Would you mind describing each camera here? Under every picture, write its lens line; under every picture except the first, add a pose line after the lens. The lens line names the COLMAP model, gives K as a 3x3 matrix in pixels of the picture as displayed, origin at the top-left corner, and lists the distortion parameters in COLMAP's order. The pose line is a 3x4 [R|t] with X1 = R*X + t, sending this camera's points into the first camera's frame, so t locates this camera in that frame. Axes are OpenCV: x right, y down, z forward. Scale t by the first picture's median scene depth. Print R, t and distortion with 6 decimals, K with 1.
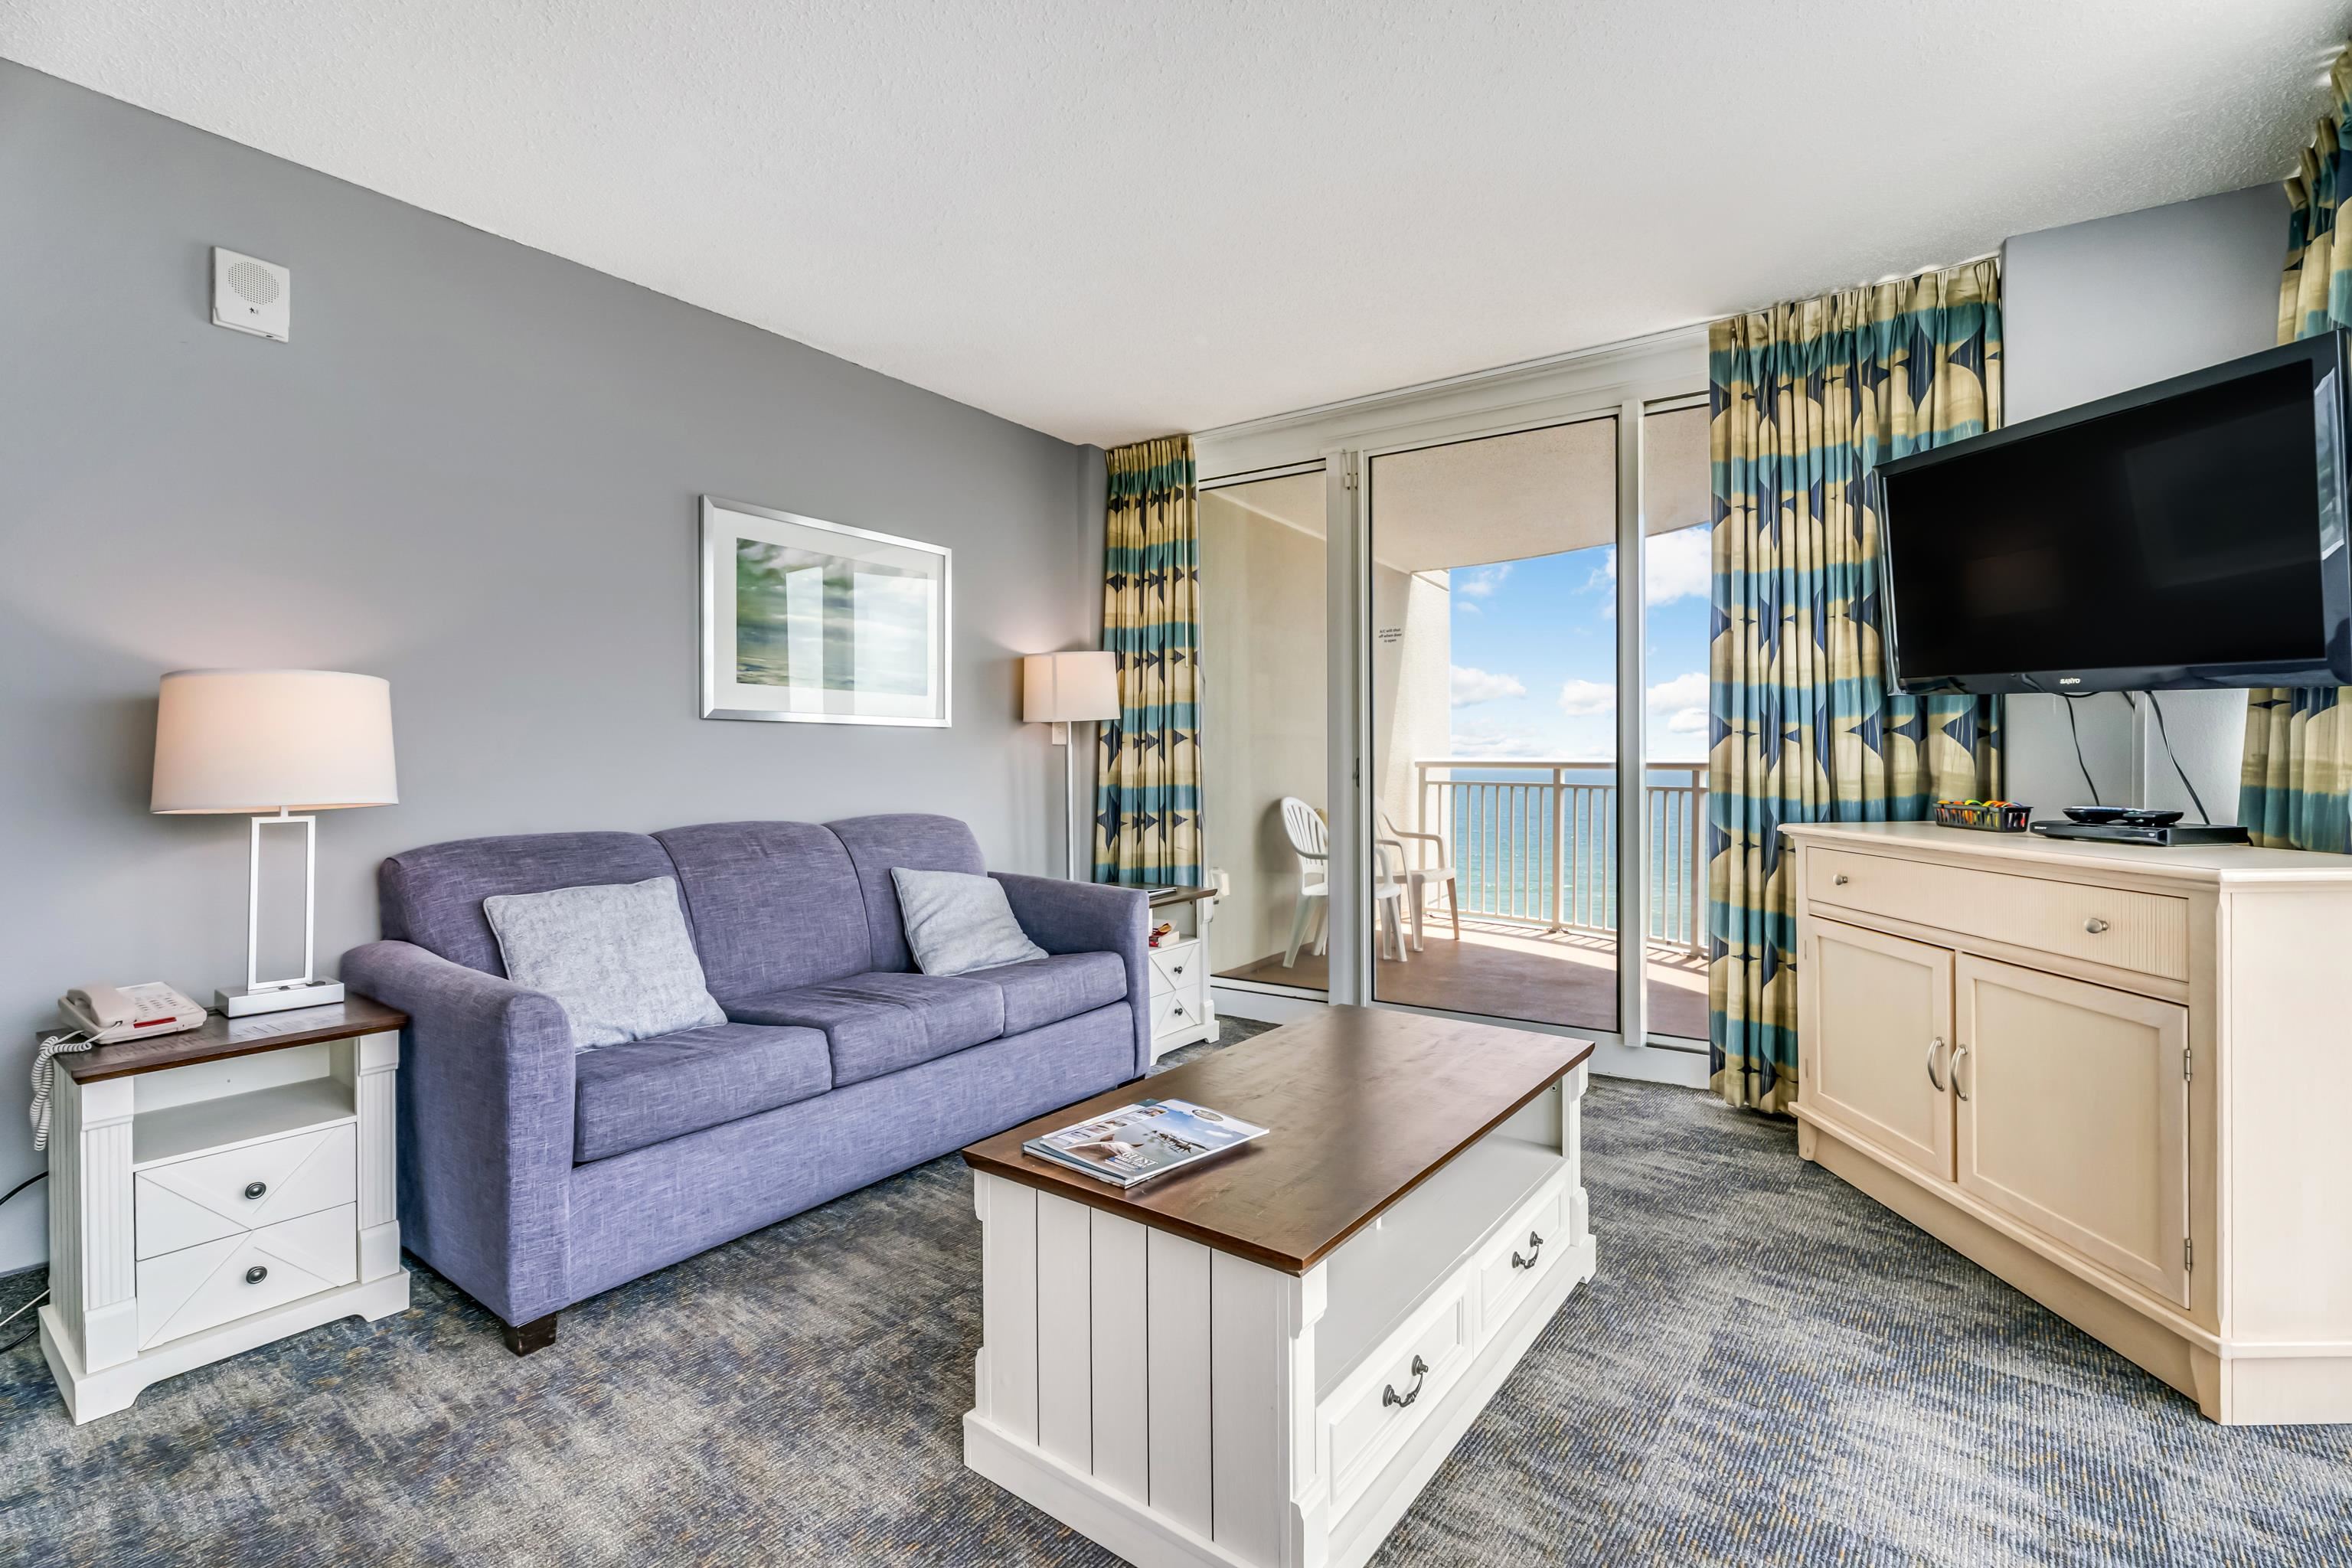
lens RADIAL K [[1067.0, 0, 1188.3], [0, 1067.0, 753.1], [0, 0, 1]] dist [0.004787, -0.000460]
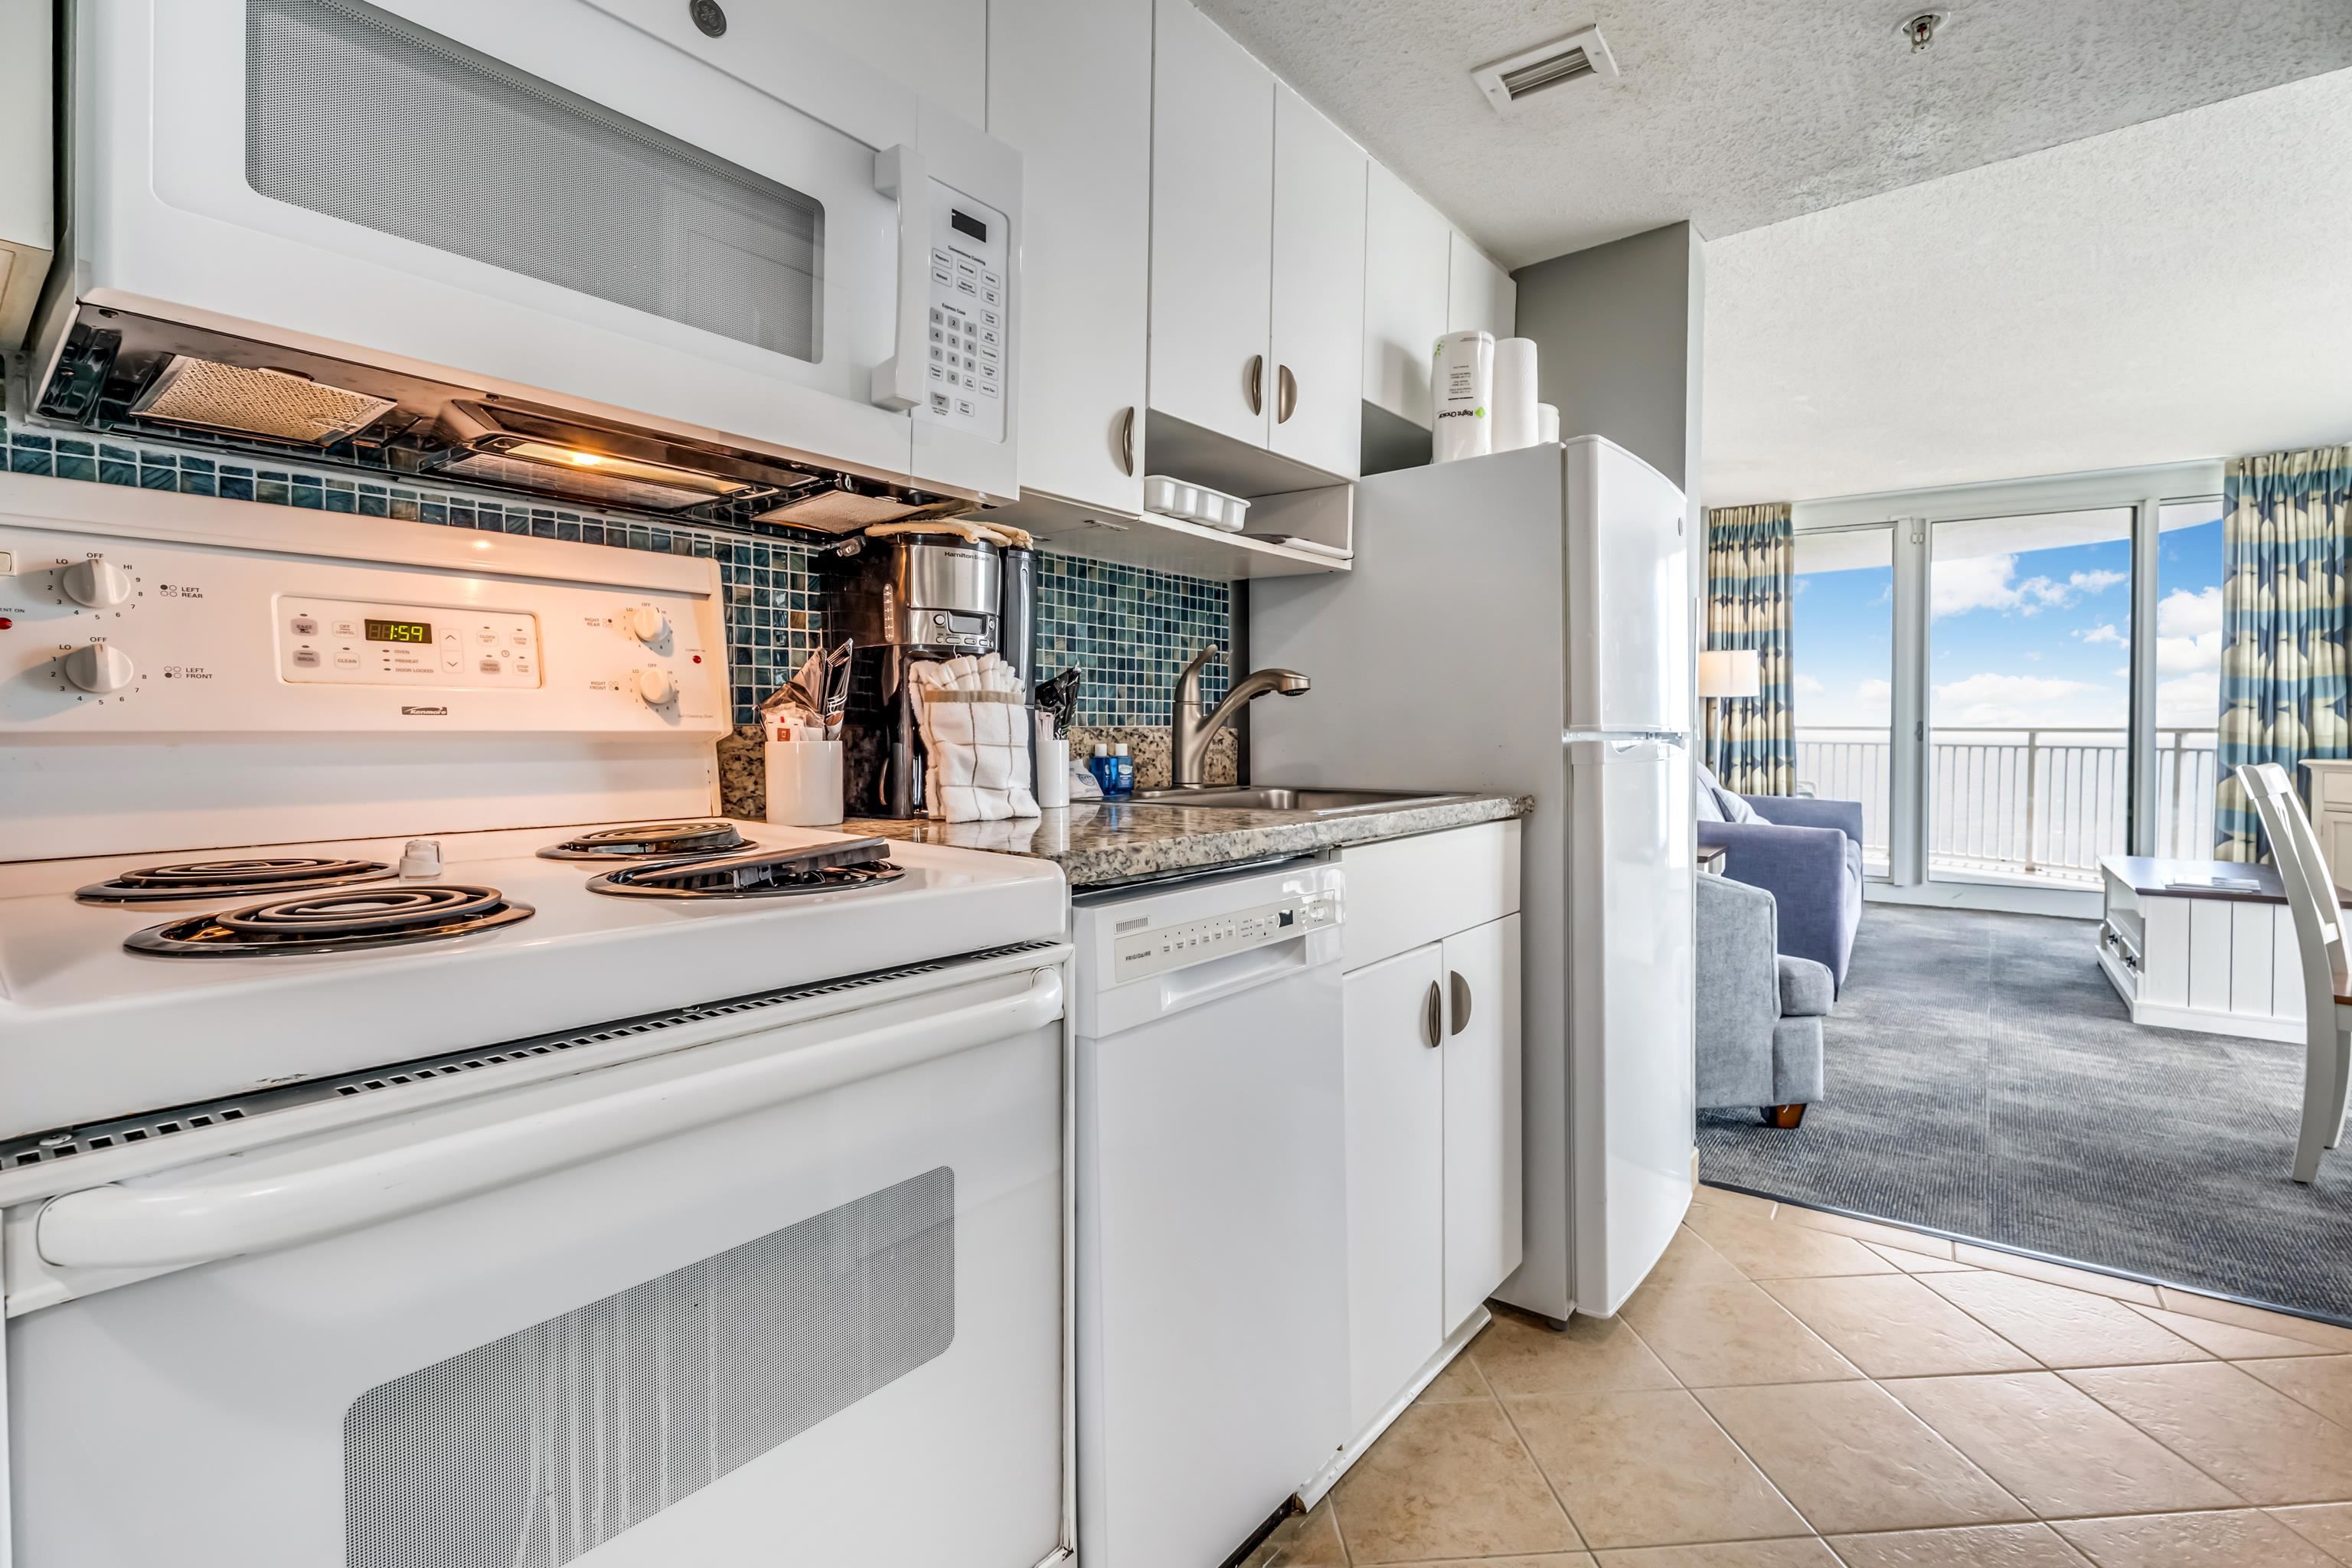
lens RADIAL K [[1067.0, 0, 1194.9], [0, 1067.0, 741.8], [0, 0, 1]] dist [0.004787, -0.000460]
pose [[0.999630, 0.005916, 0.026535, -1.215206], [-0.006469, 0.999763, 0.020778, 0.011384], [-0.026406, -0.020941, 0.999432, -0.657410]]
